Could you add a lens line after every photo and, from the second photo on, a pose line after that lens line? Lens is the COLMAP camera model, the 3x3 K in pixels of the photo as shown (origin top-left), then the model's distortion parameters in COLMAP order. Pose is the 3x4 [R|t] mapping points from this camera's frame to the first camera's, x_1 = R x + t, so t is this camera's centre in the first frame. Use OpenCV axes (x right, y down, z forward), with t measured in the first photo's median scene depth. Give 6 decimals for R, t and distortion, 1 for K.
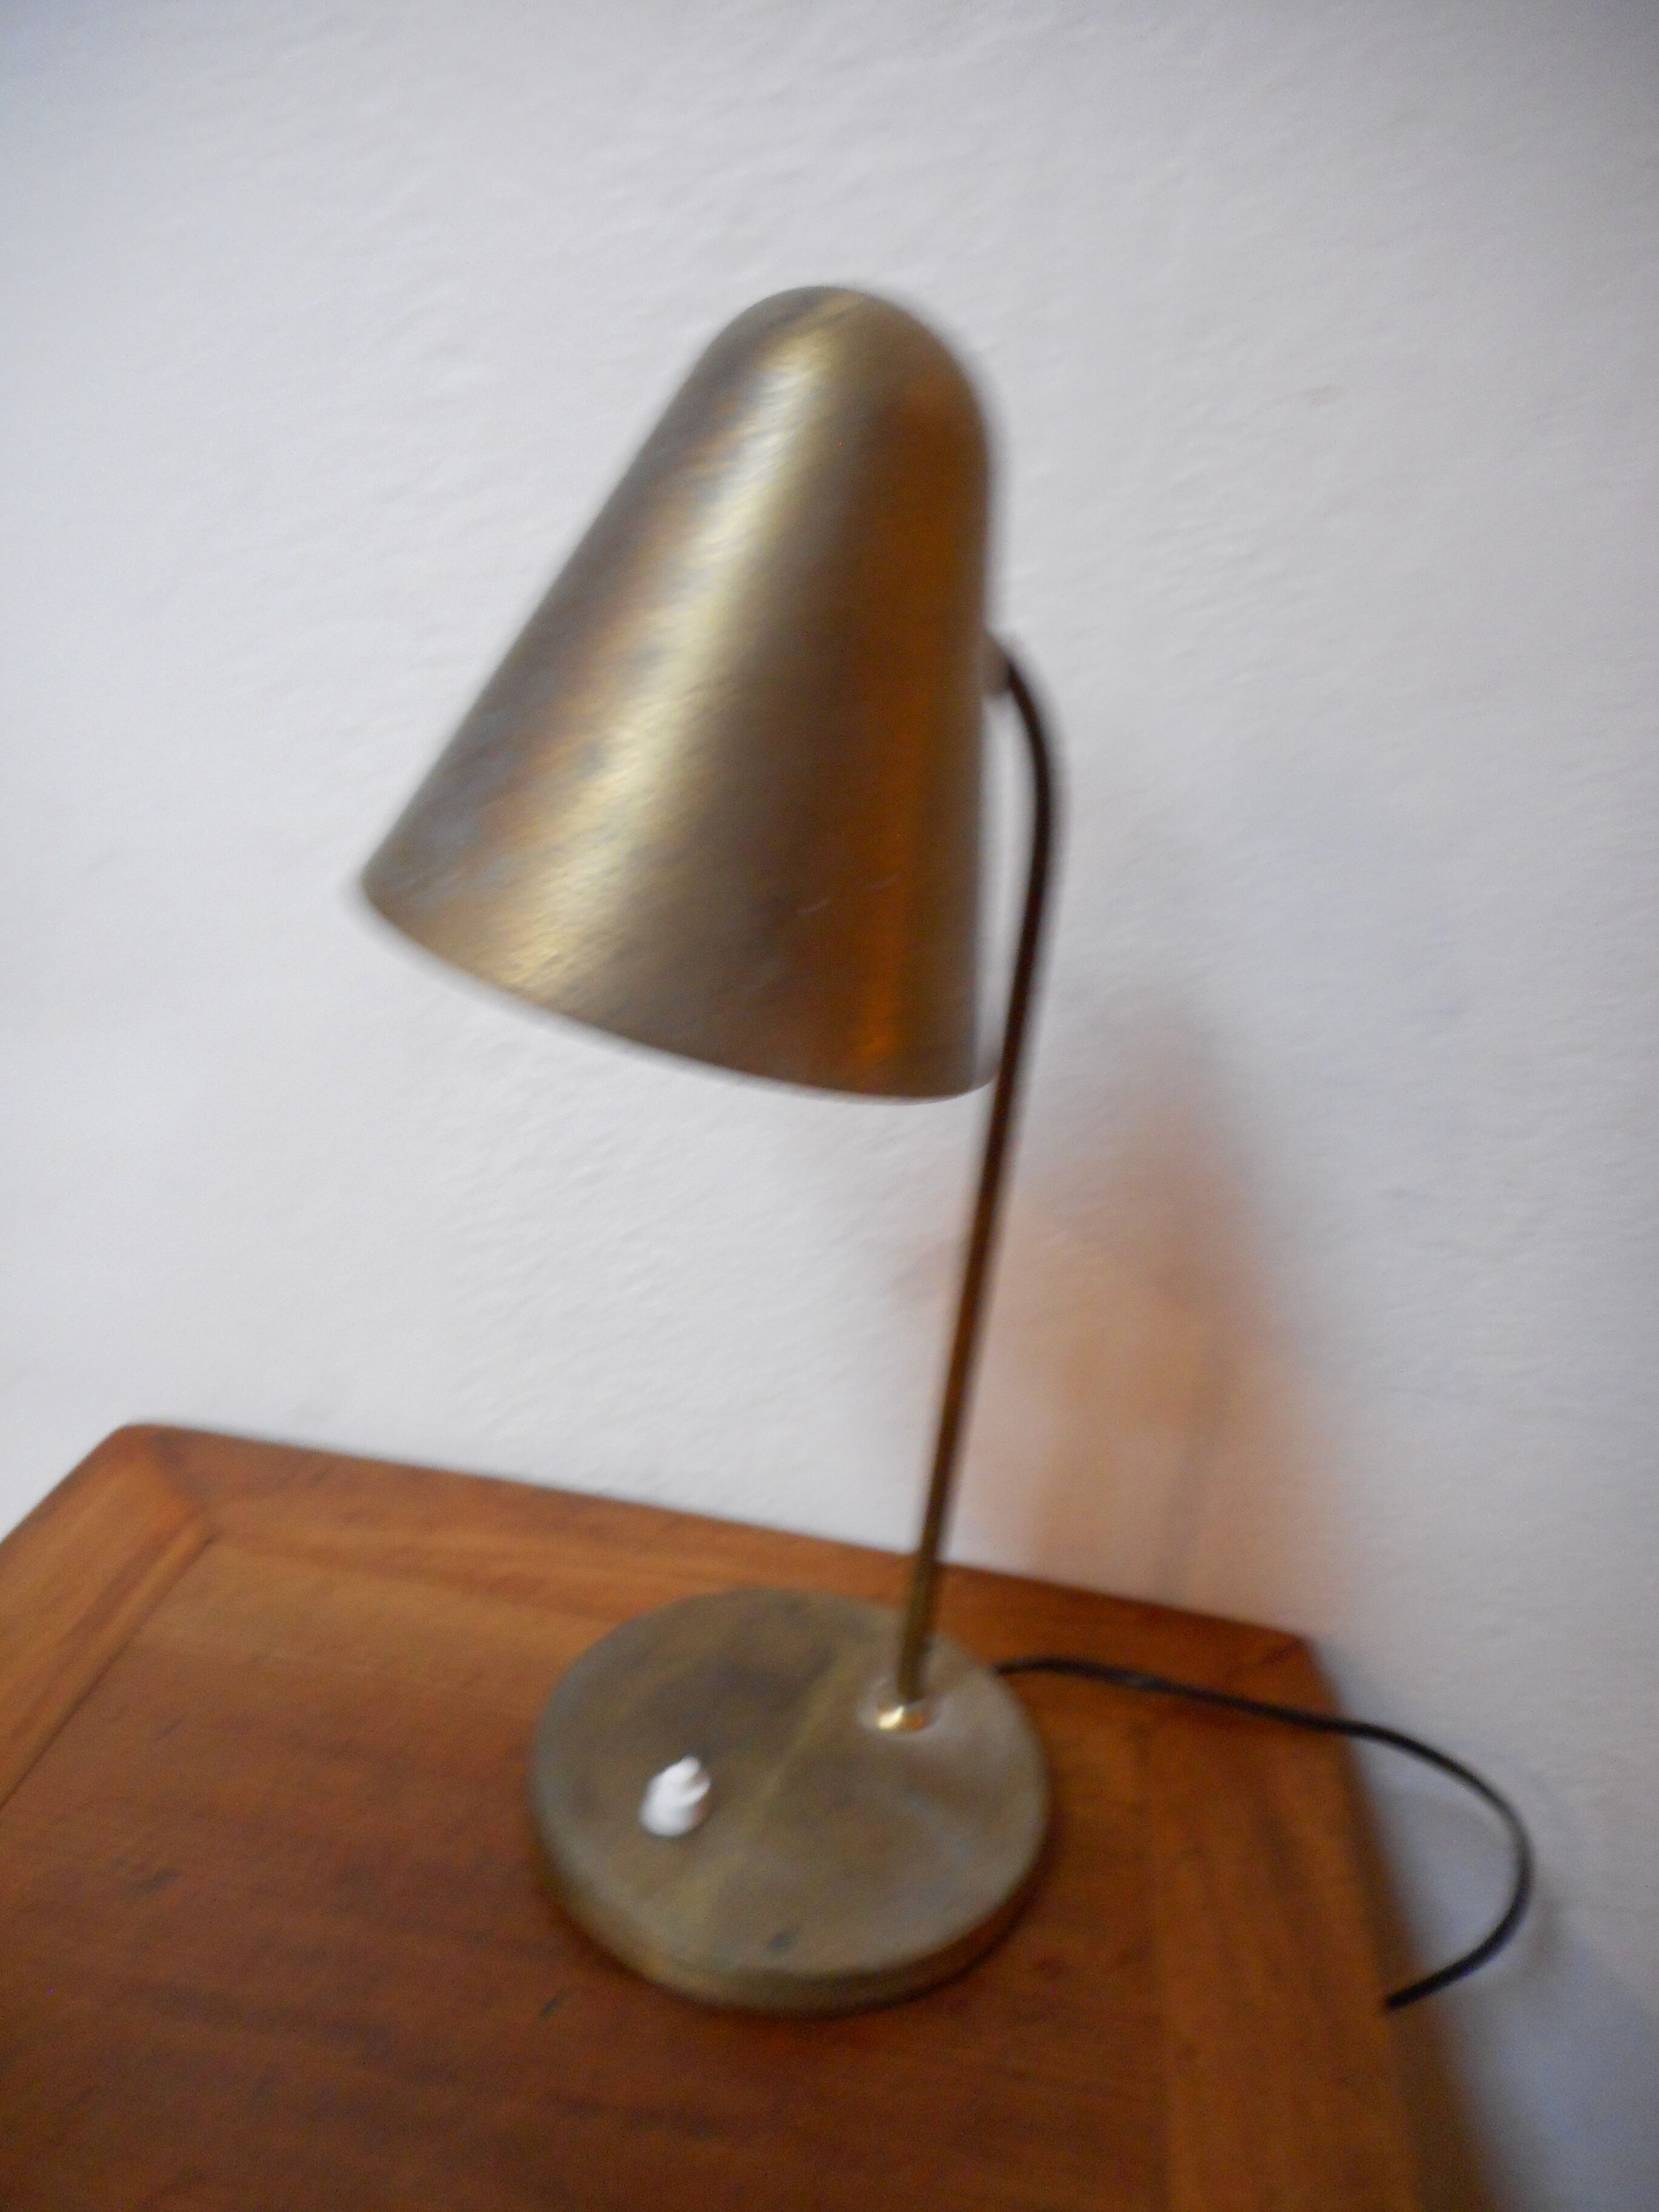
lens RADIAL K [[1734.6, 0, 829.5], [0, 1734.6, 1106.0], [0, 0, 1]] dist [-0.004306, -0.002731]
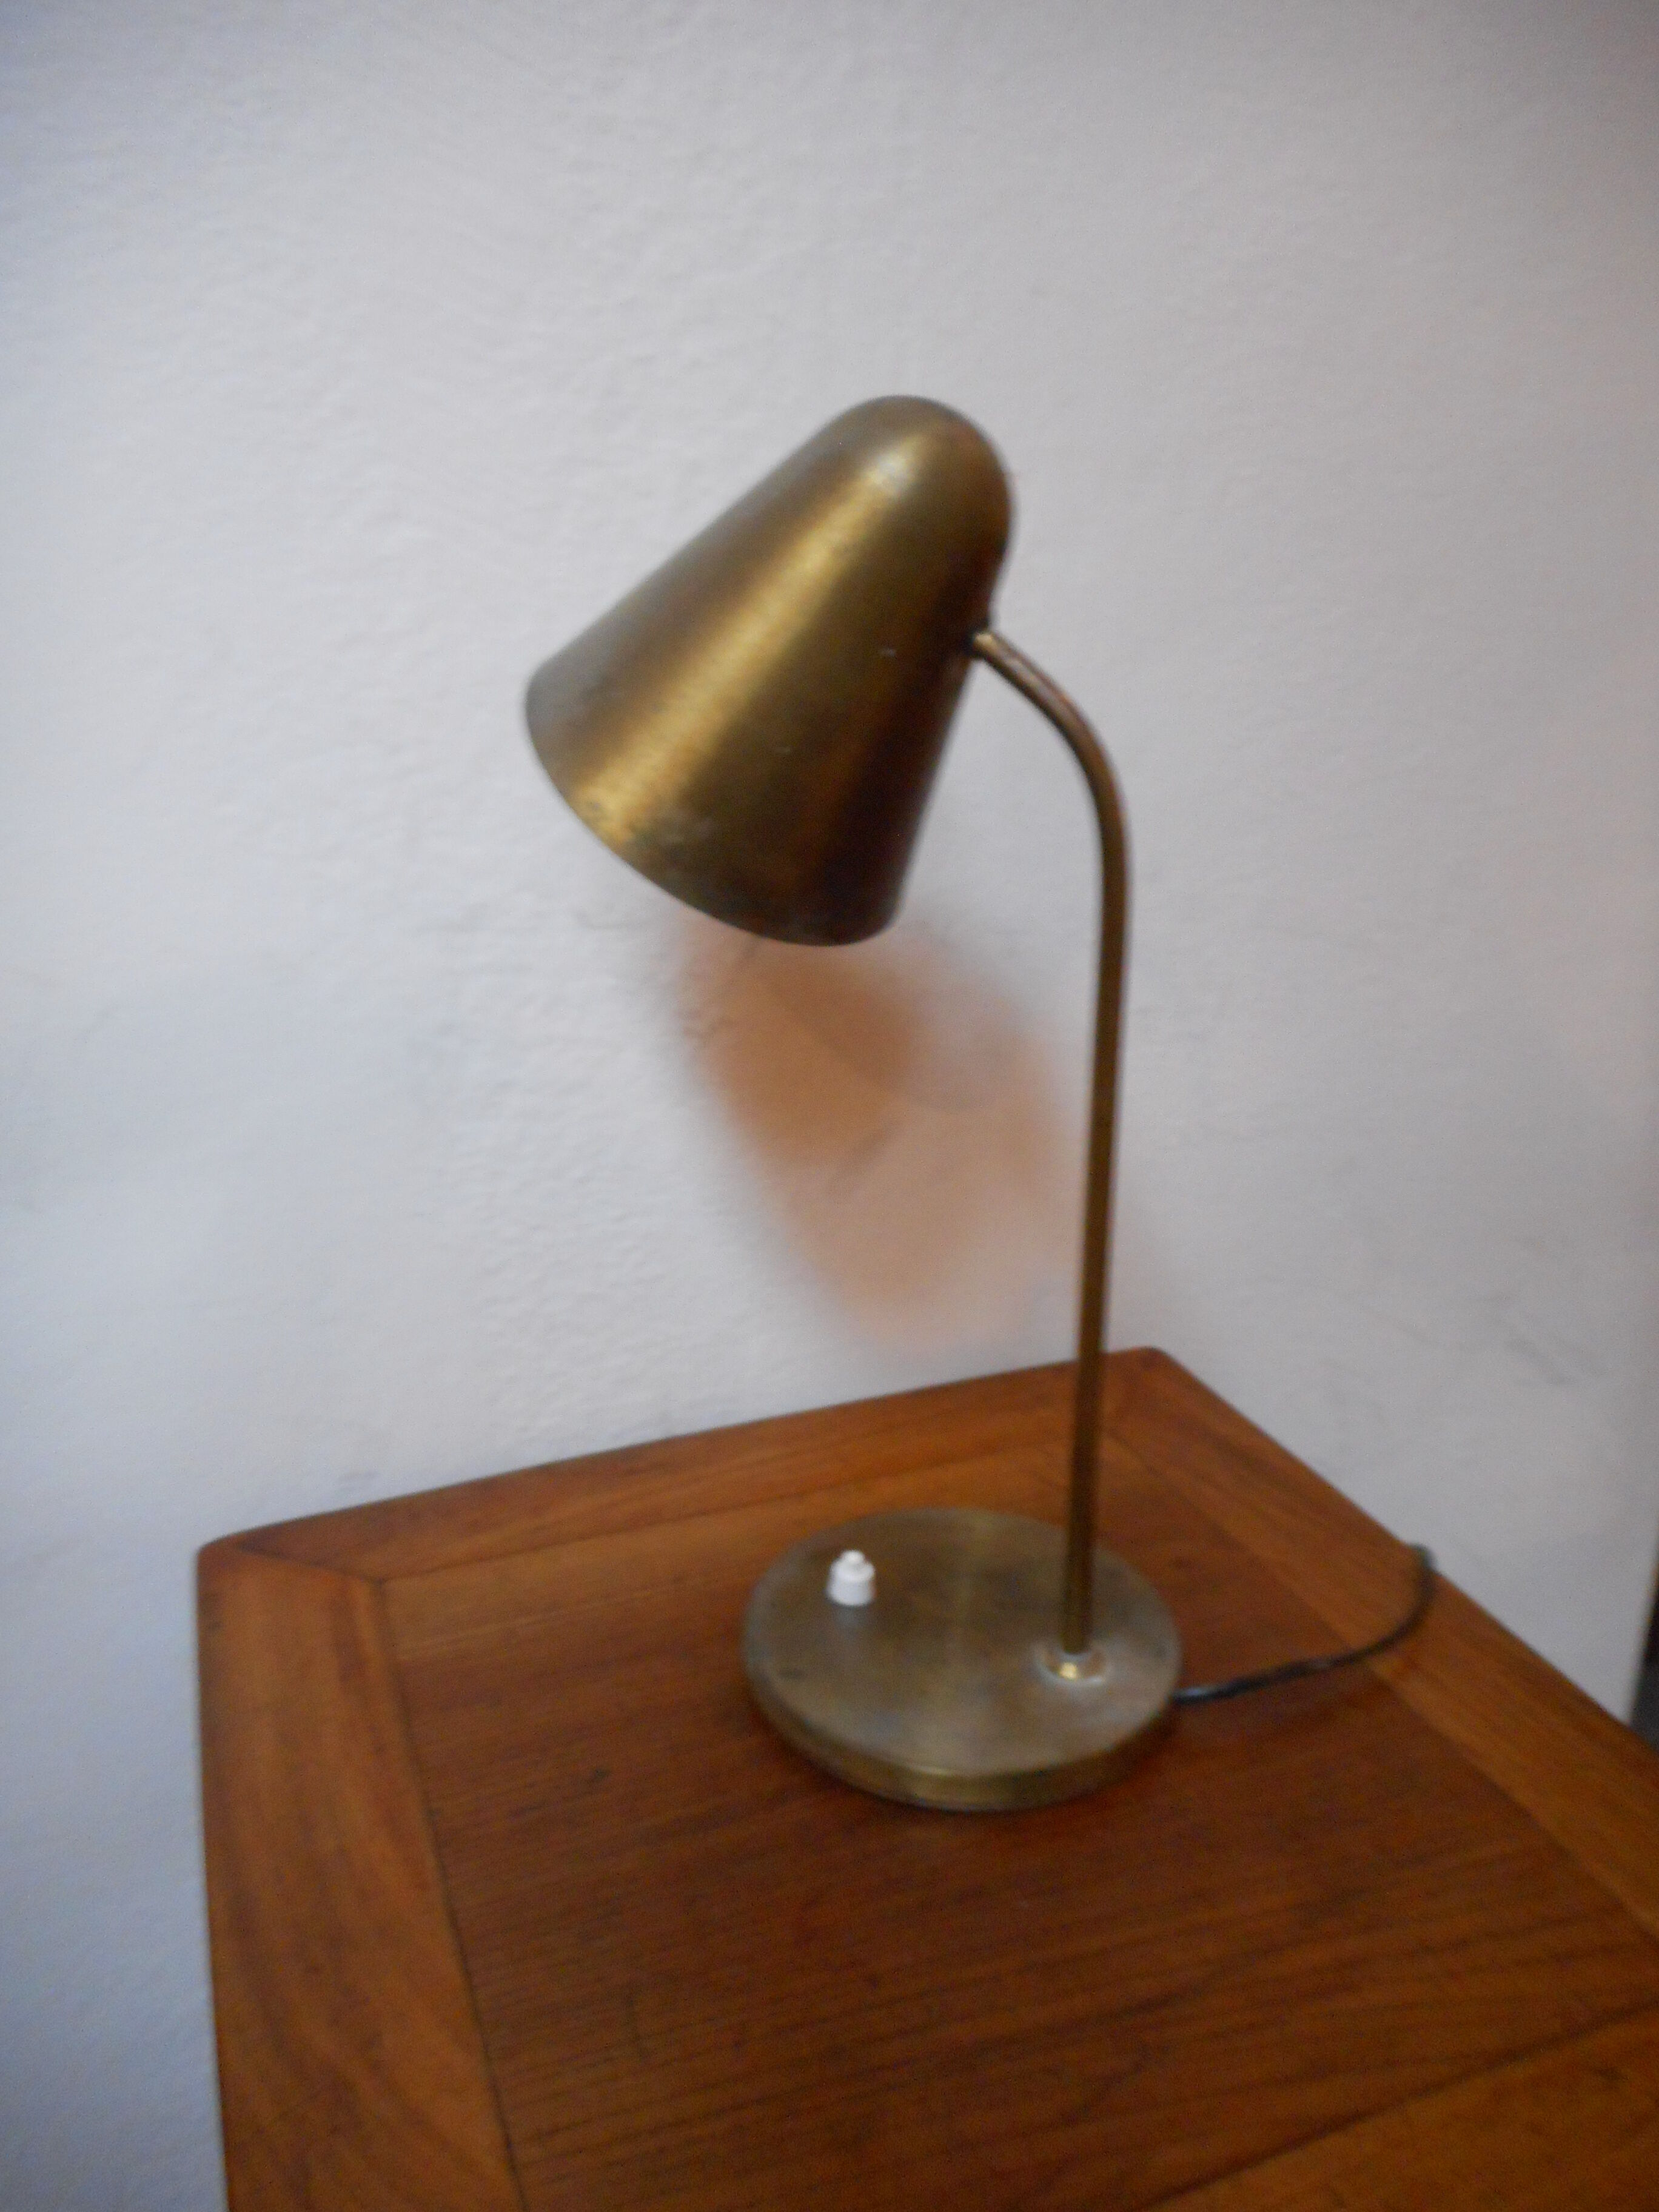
lens RADIAL K [[1734.6, 0, 829.5], [0, 1734.6, 1106.0], [0, 0, 1]] dist [-0.004306, -0.002731]
pose [[0.848172, -0.273880, 0.453424, -0.570488], [0.300719, 0.953617, 0.013487, 0.032586], [-0.436087, 0.124914, 0.891193, -0.157336]]
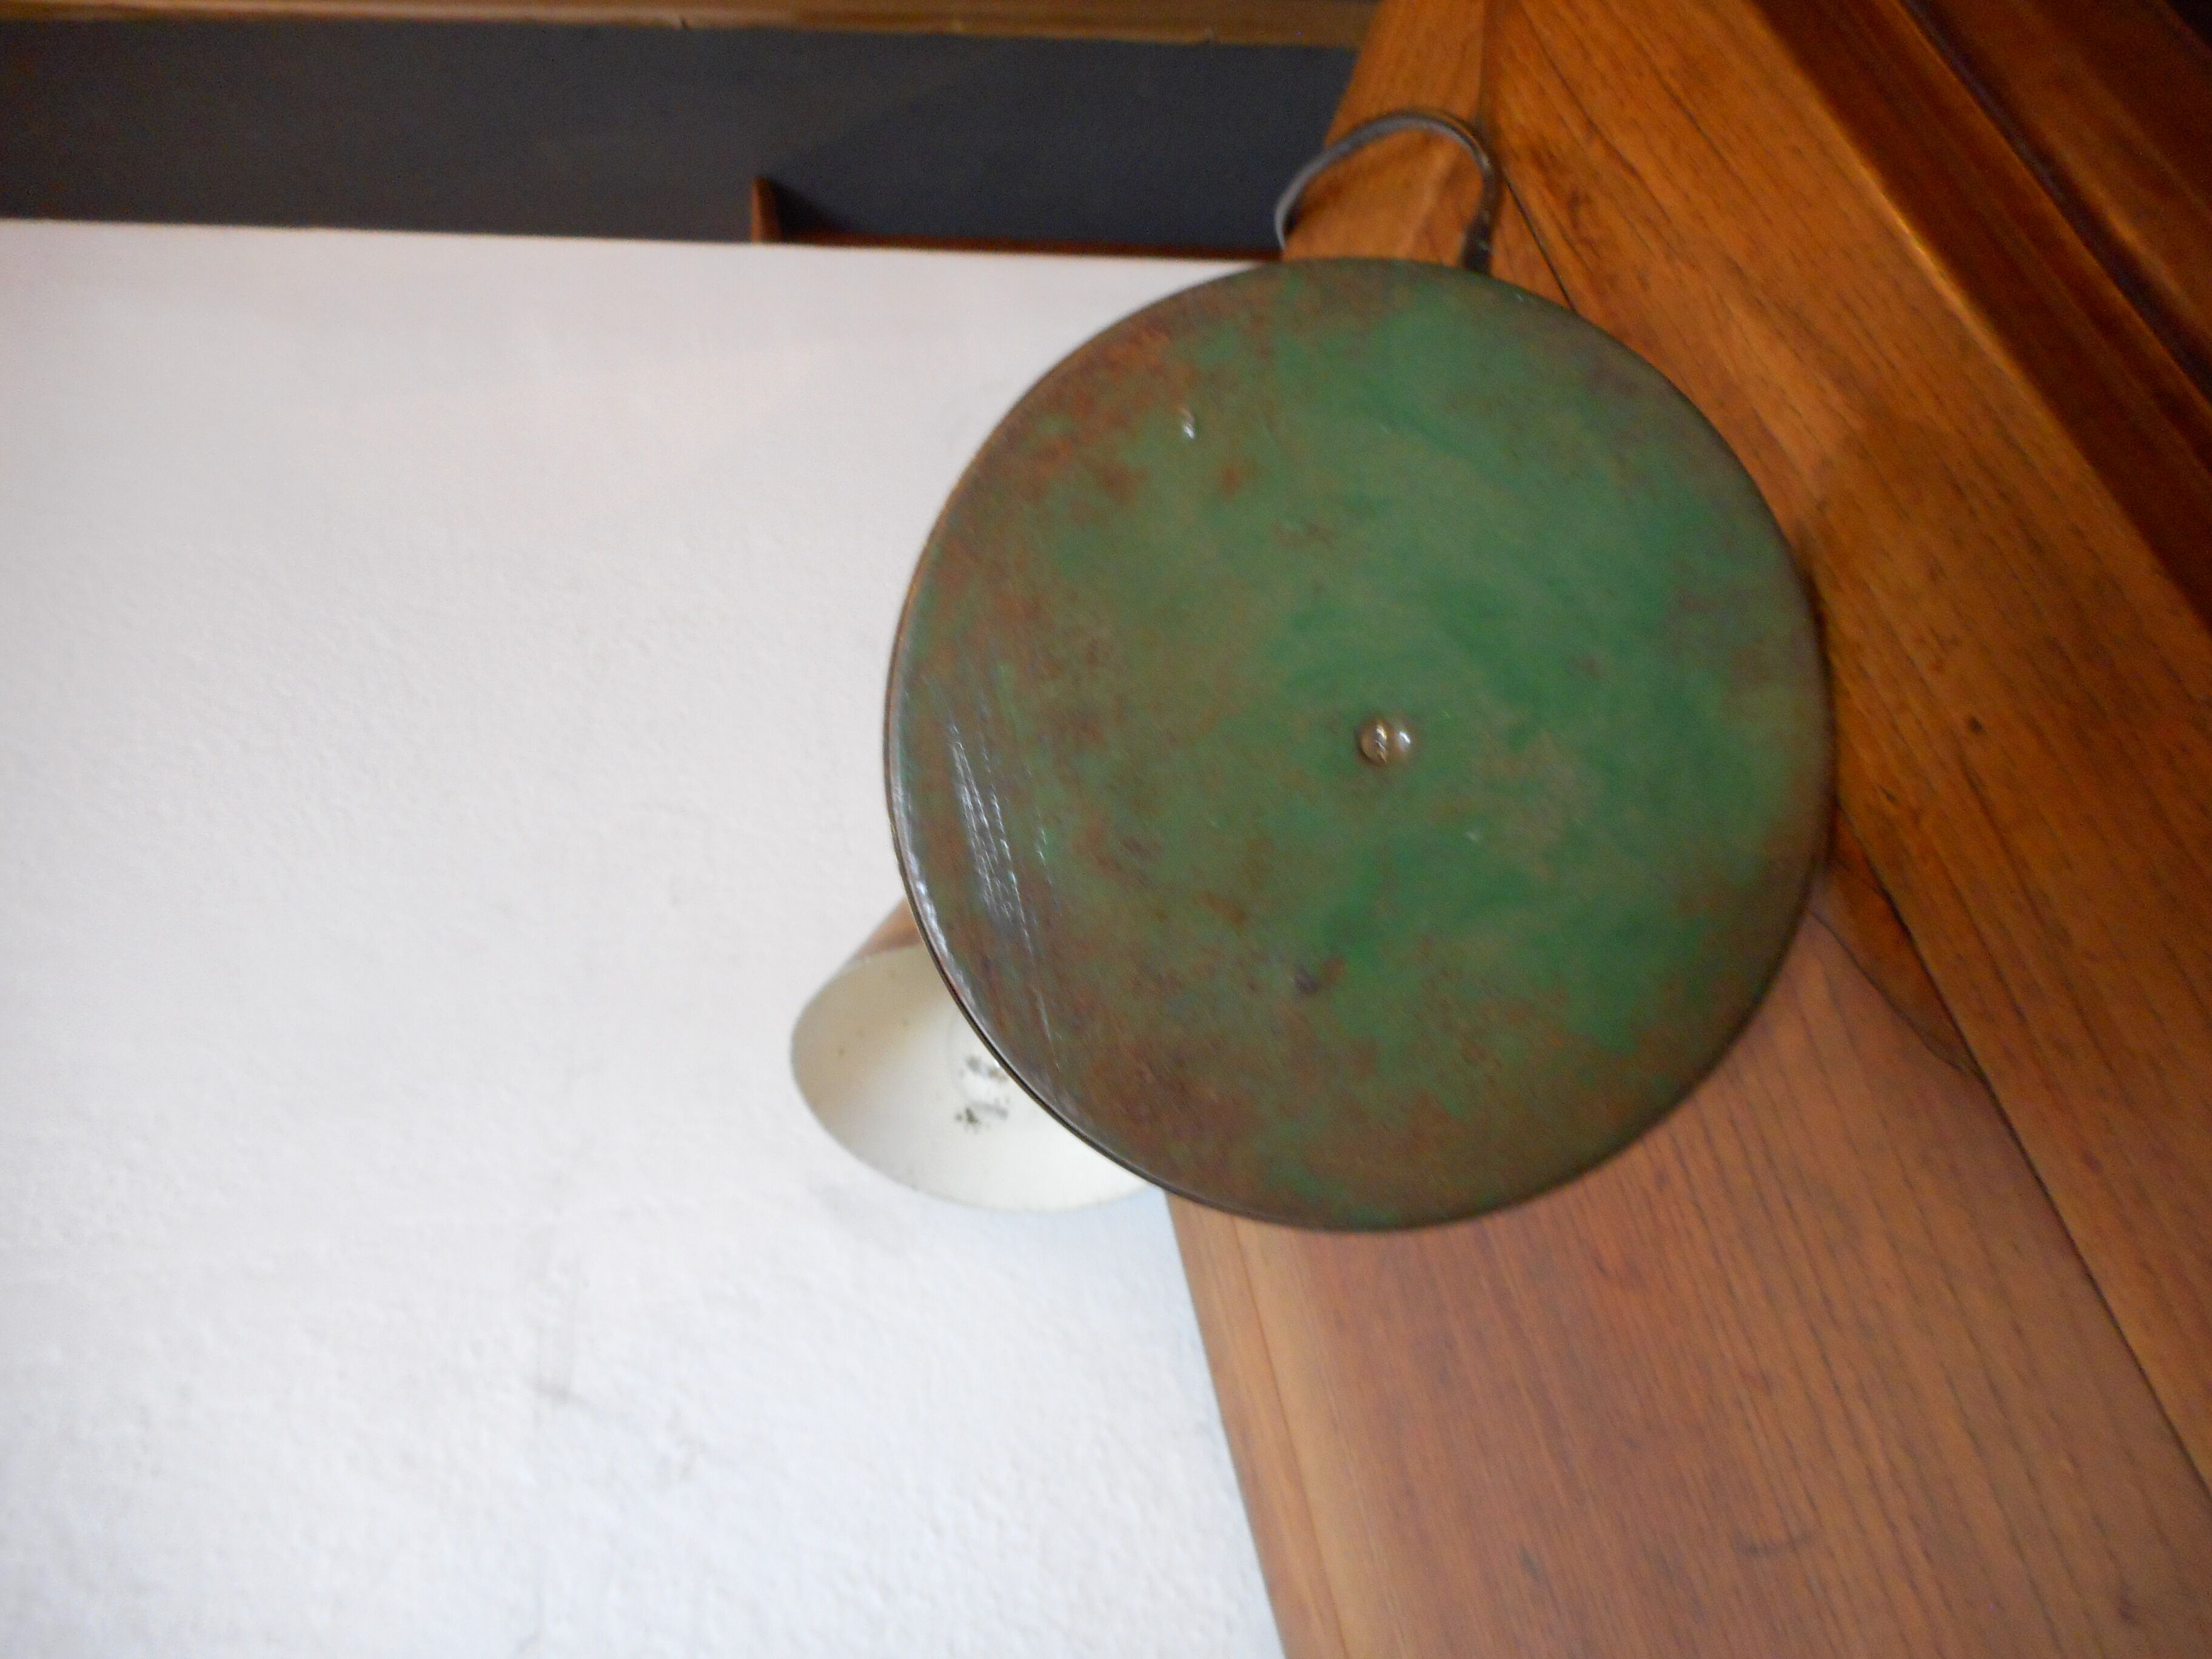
lens RADIAL K [[1734.6, 0, 1106.0], [0, 1734.6, 829.5], [0, 0, 1]] dist [-0.004306, -0.002731]
pose [[-0.340951, -0.721513, 0.602637, -0.482779], [0.903886, -0.427773, -0.000769, 0.355600], [0.258347, 0.544453, 0.798015, 0.082637]]
